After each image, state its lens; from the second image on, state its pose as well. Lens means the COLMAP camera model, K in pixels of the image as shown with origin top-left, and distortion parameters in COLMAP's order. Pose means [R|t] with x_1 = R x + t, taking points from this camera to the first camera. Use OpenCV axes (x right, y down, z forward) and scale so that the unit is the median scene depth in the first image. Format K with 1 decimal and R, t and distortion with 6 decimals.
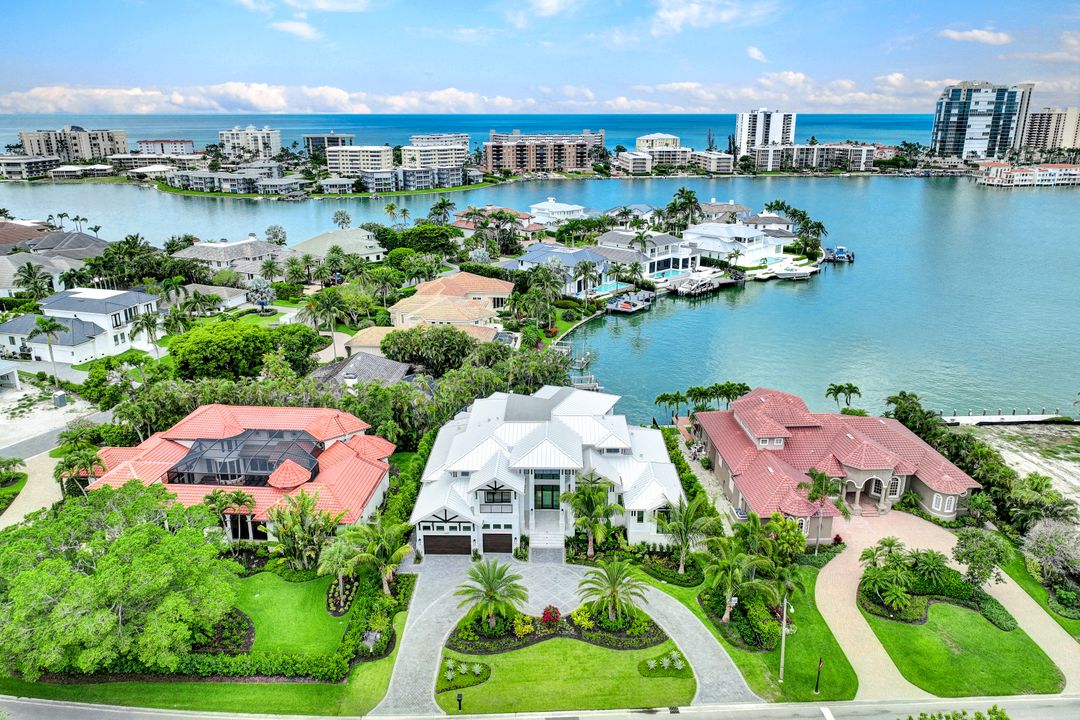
lens RADIAL K [[761.7, 0, 542.9], [0, 761.7, 341.5], [0, 0, 1]] dist [-0.000151, 0.025136]
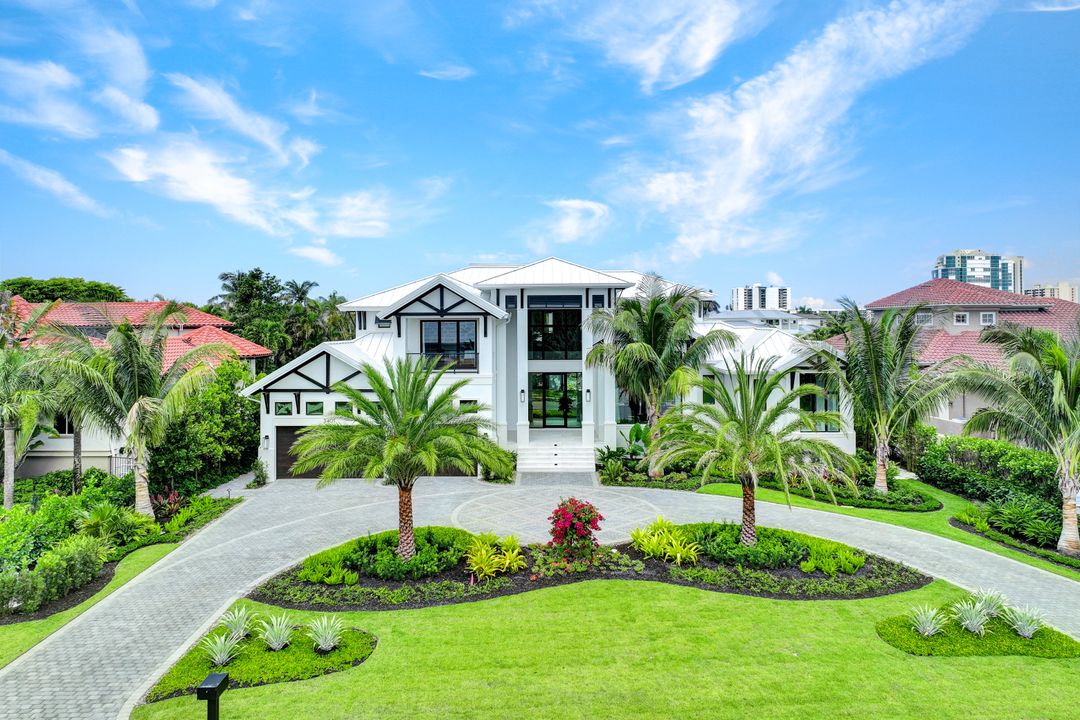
lens RADIAL K [[761.7, 0, 542.9], [0, 761.7, 341.5], [0, 0, 1]] dist [-0.000151, 0.025136]
pose [[0.999959, -0.006394, 0.006451, -0.001753], [0.007874, 0.964286, -0.264748, 0.111657], [-0.004528, 0.264788, 0.964296, 0.193729]]
